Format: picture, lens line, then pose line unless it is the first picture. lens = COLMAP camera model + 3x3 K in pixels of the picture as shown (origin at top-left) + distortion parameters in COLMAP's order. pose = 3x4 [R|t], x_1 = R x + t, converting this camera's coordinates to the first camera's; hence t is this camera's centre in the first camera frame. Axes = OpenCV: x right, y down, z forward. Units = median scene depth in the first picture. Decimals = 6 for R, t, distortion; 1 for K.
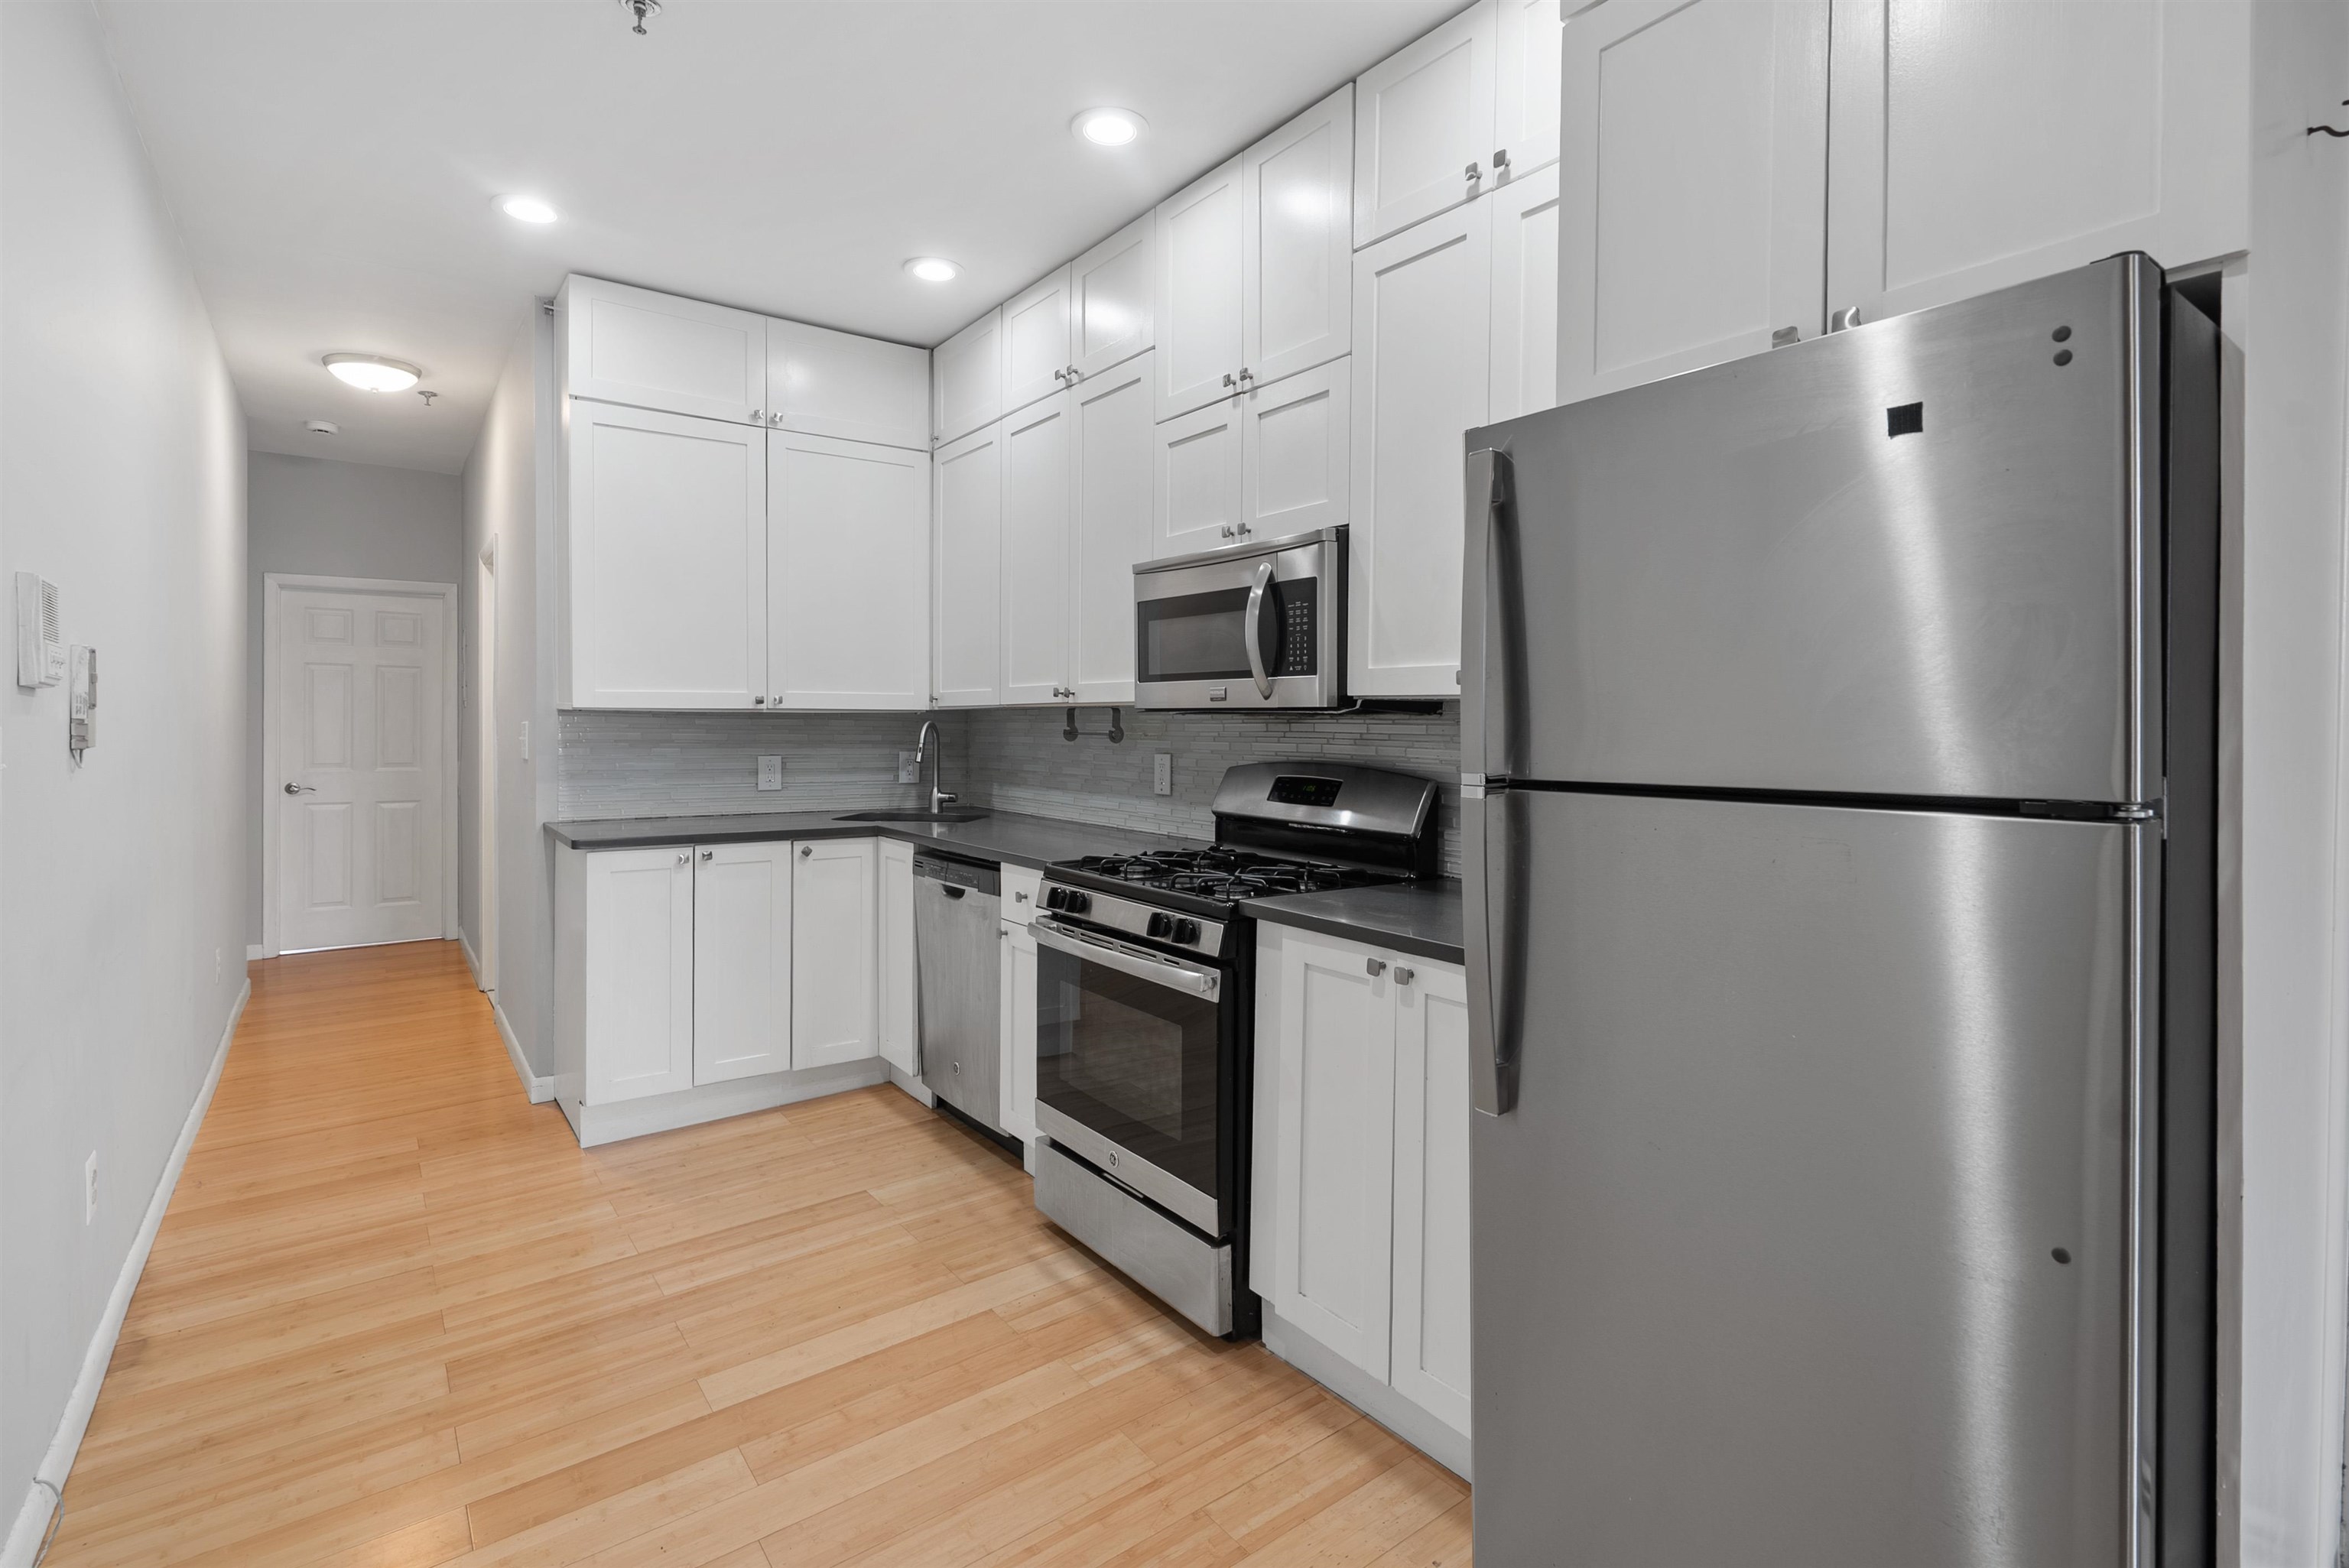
lens RADIAL K [[1111.9, 0, 1179.0], [0, 1111.9, 739.6], [0, 0, 1]] dist [-0.002086, -0.000793]
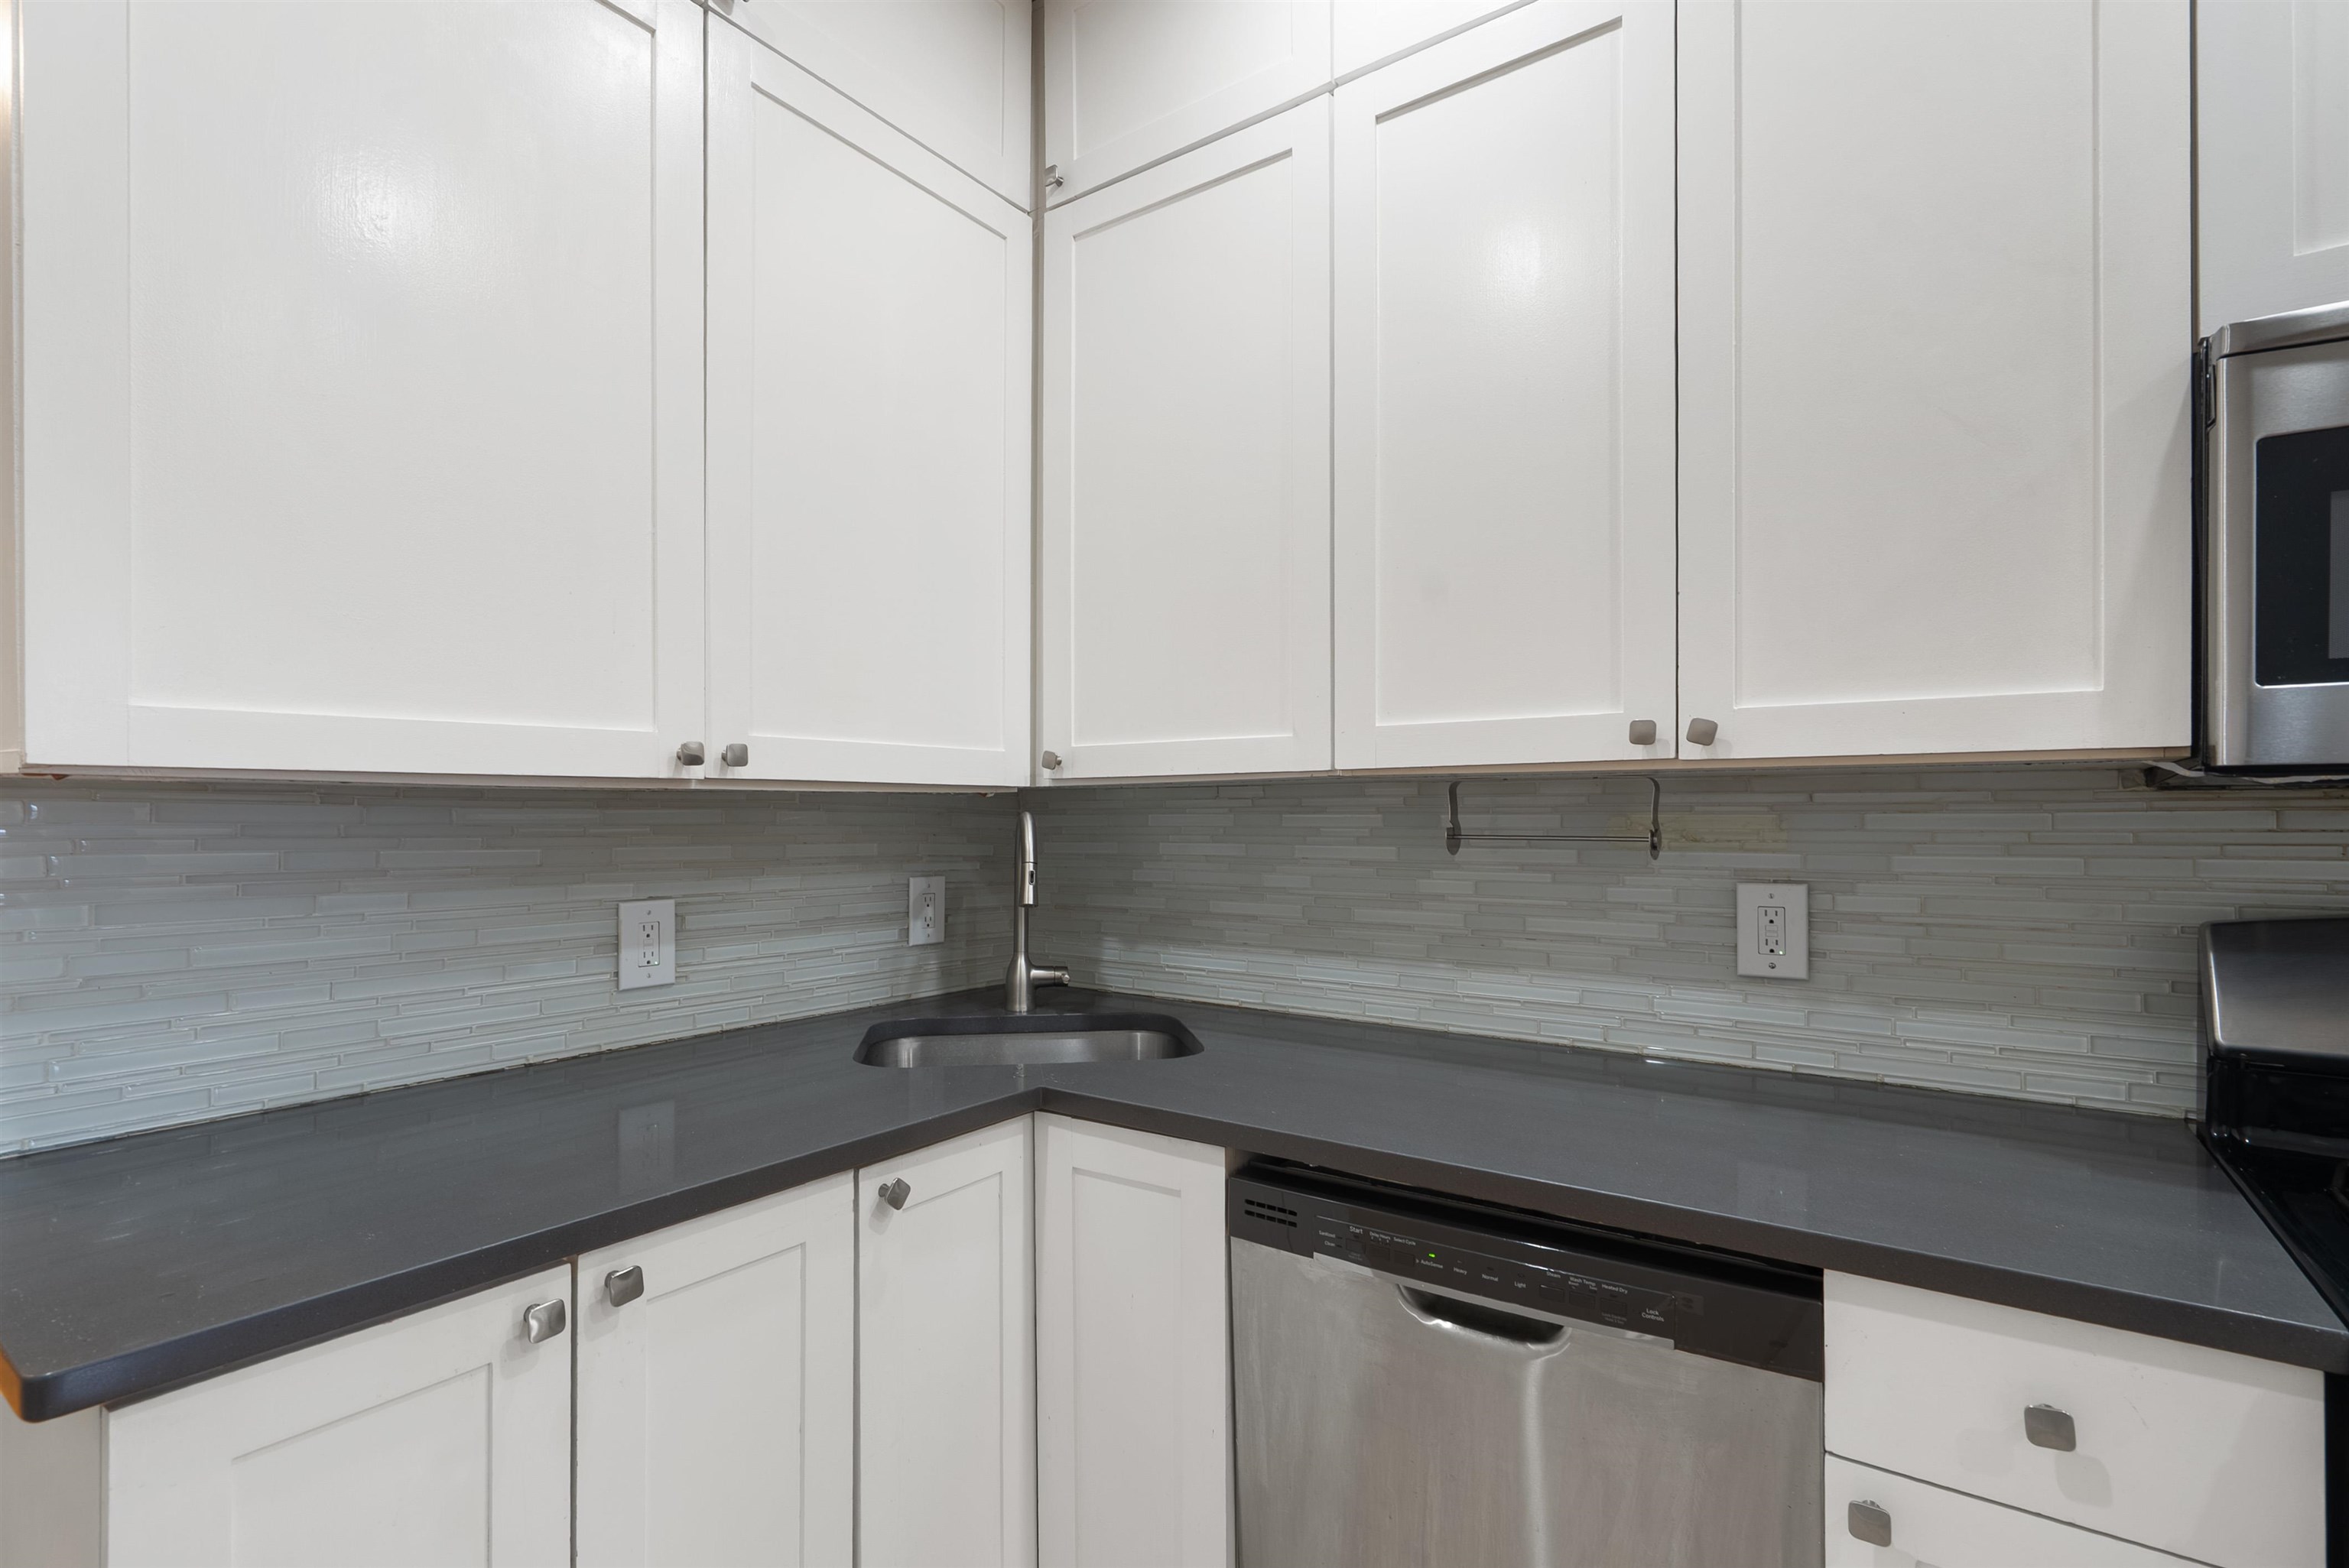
lens RADIAL K [[1097.8, 0, 1170.5], [0, 1097.8, 810.7], [0, 0, 1]] dist [-0.004833, 0.000567]
pose [[0.950312, -0.005796, 0.311245, -0.379716], [0.011549, 0.999795, -0.016643, -0.011069], [-0.311084, 0.019411, 0.950184, 0.690096]]
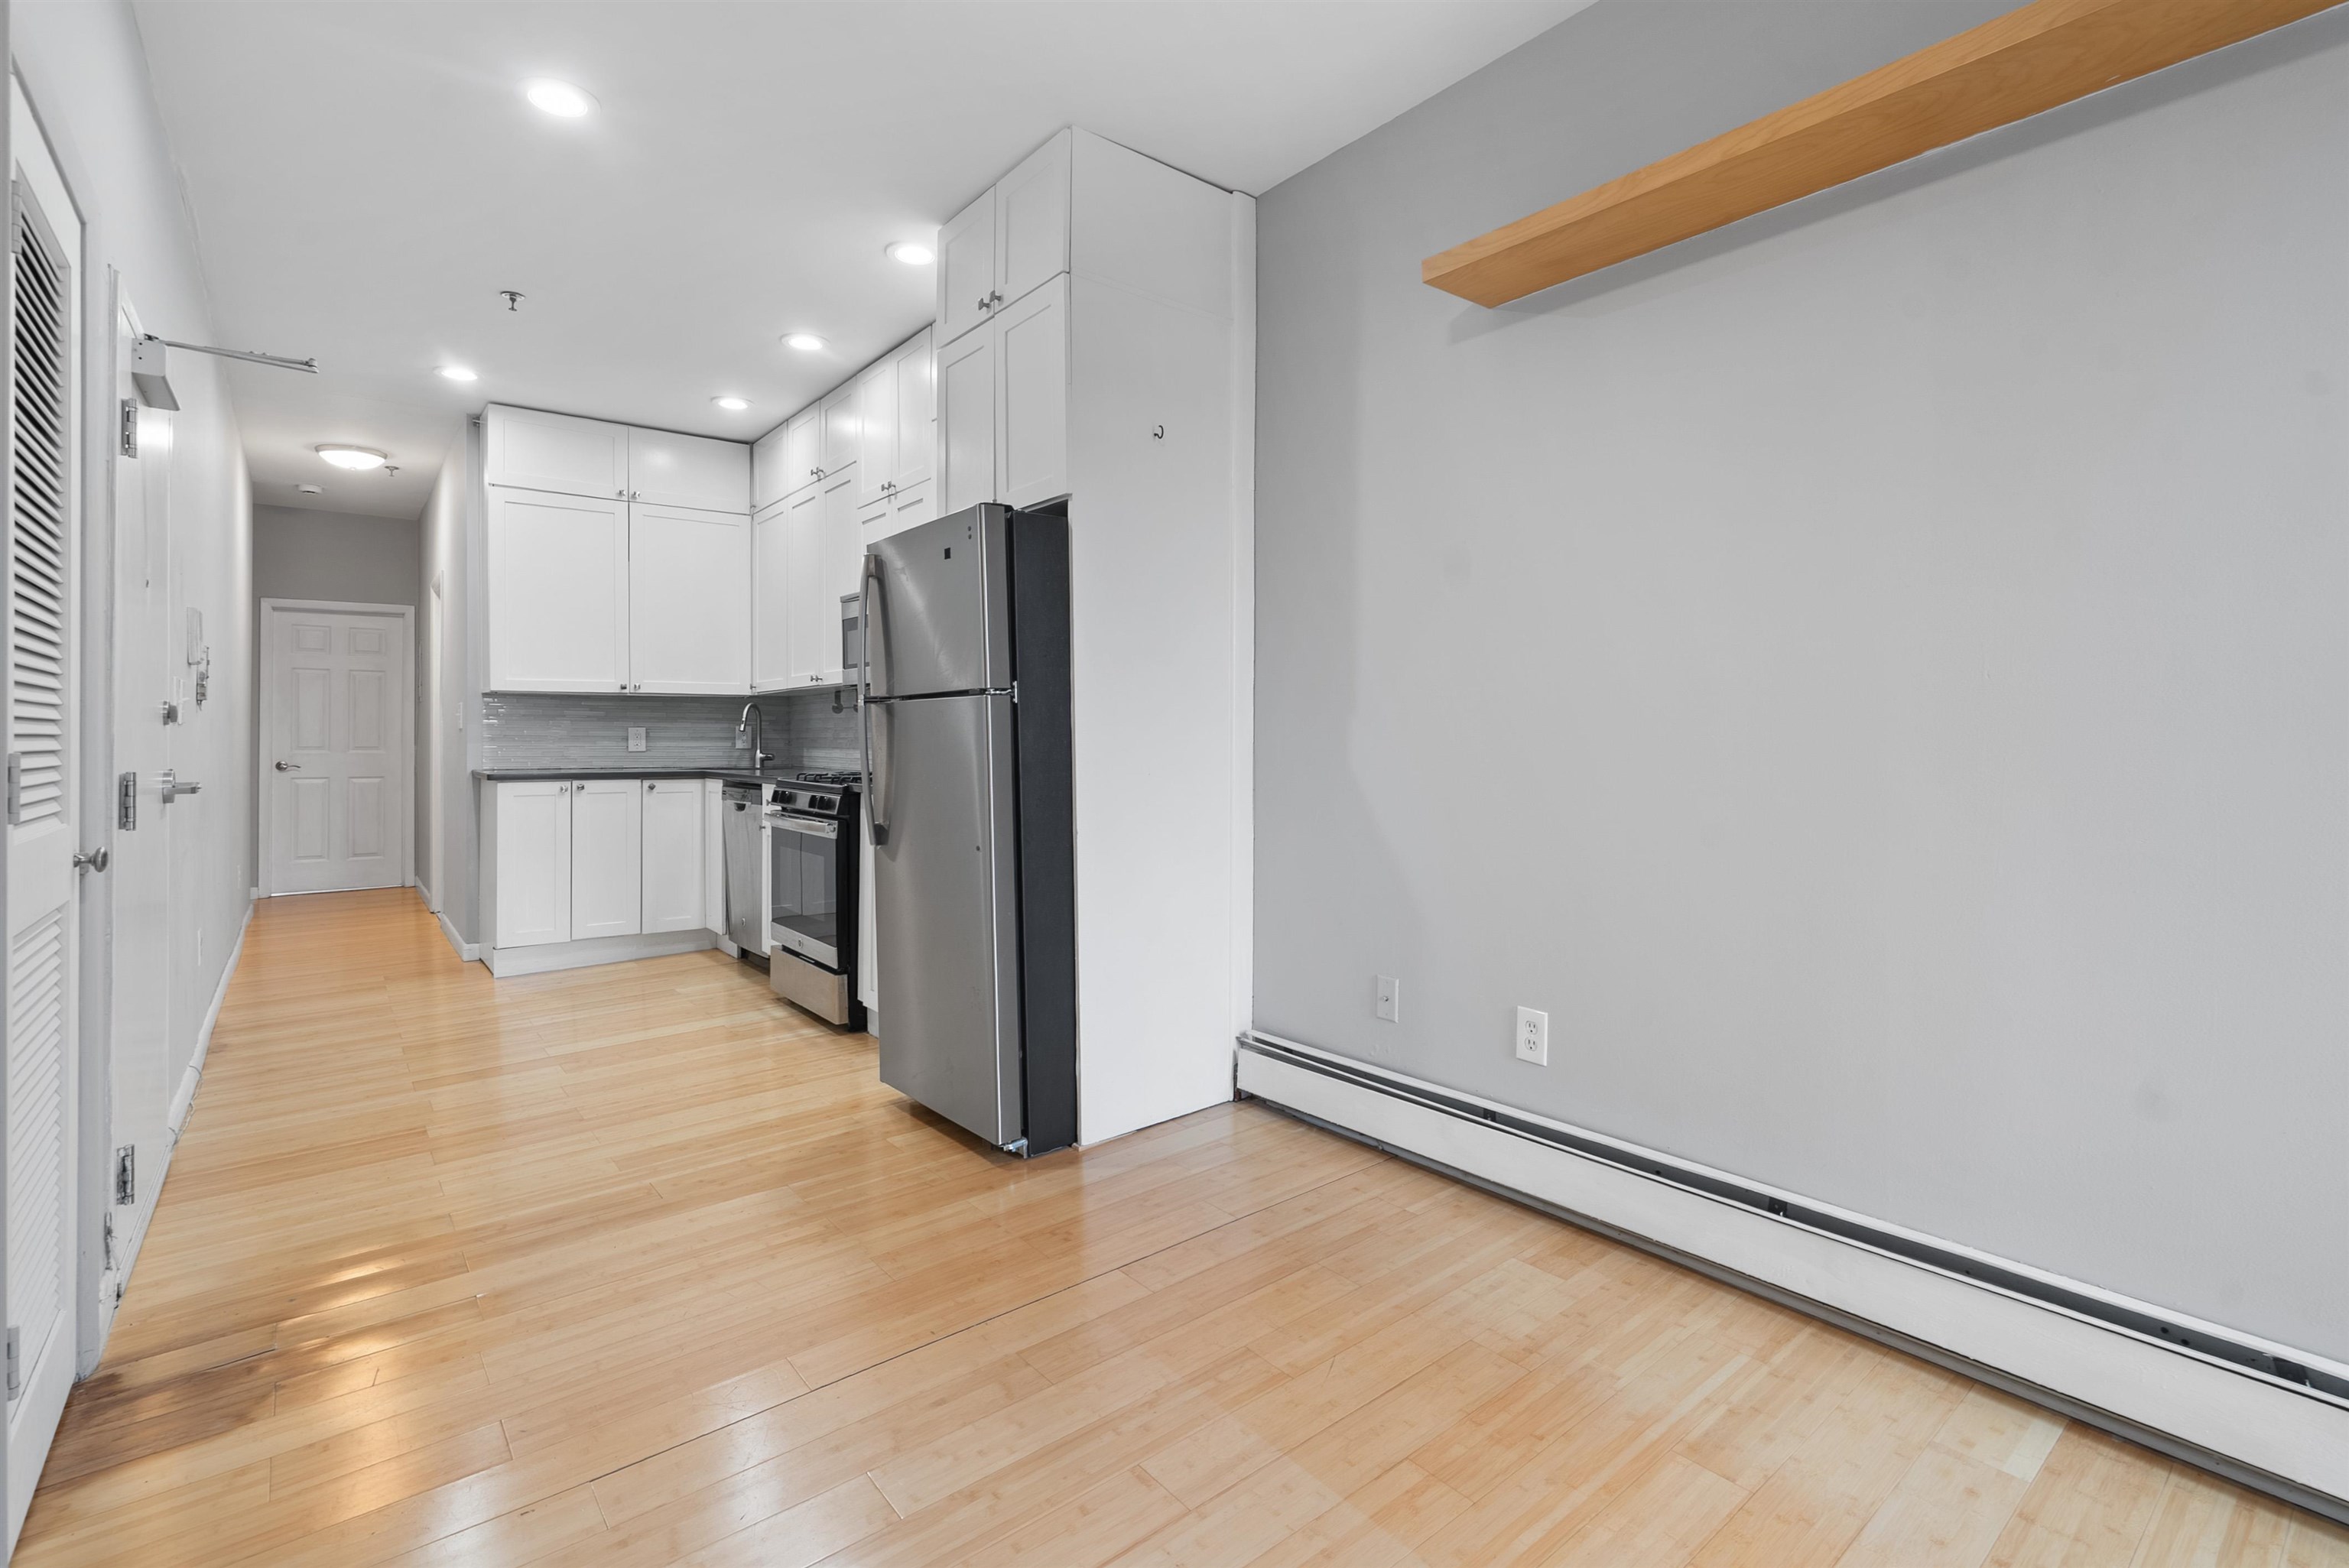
lens RADIAL K [[1095.8, 0, 1189.2], [0, 1095.8, 739.4], [0, 0, 1]] dist [-0.000776, 0.000286]
pose [[0.999315, -0.006428, 0.036447, 0.353120], [0.006884, 0.999899, -0.012405, 0.063685], [-0.036364, 0.012647, 0.999259, -0.527595]]
